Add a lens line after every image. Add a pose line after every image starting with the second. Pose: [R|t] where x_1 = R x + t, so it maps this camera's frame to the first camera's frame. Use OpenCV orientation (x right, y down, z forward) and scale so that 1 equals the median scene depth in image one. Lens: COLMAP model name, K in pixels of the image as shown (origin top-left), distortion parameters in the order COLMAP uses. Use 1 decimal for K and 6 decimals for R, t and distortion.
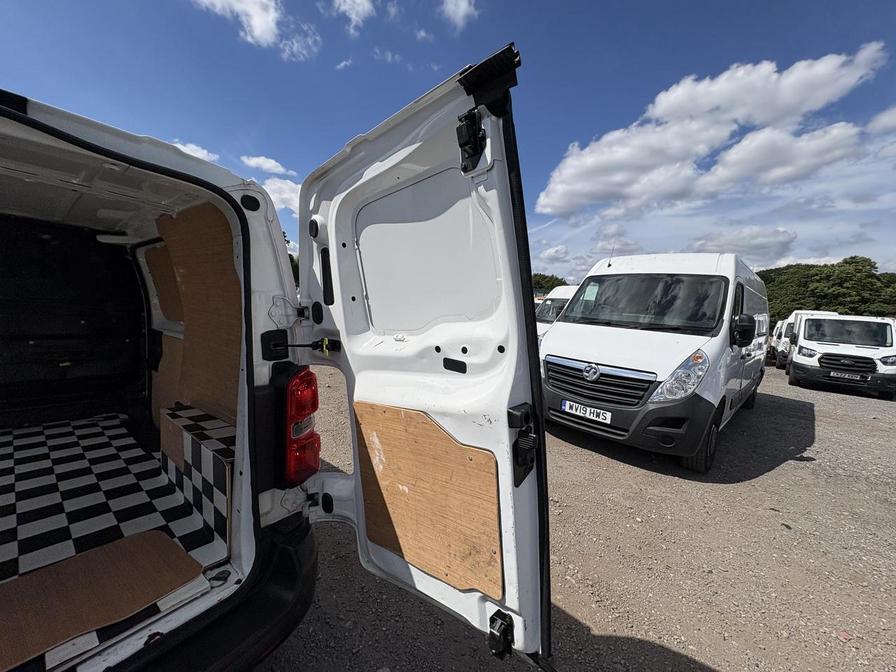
lens RADIAL K [[355.1, 0, 450.0], [0, 355.1, 340.2], [0, 0, 1]] dist [0.004603, -0.001403]
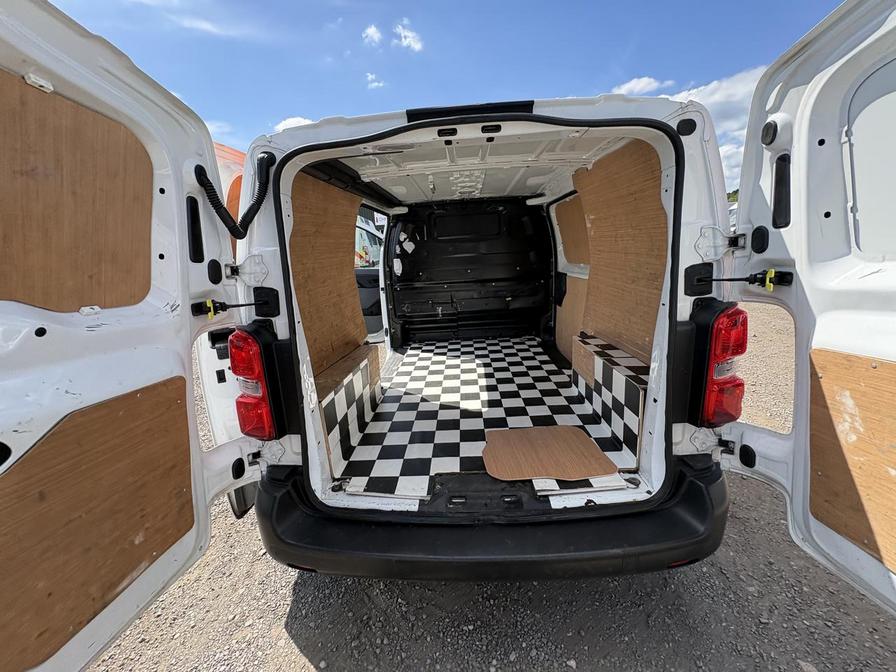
lens RADIAL K [[355.1, 0, 446.5], [0, 355.1, 339.6], [0, 0, 1]] dist [0.004603, -0.001403]
pose [[0.605982, 0.107193, -0.788223, -0.133157], [0.019988, 0.988515, 0.149798, 0.016033], [0.795227, -0.106530, 0.596879, -0.120972]]
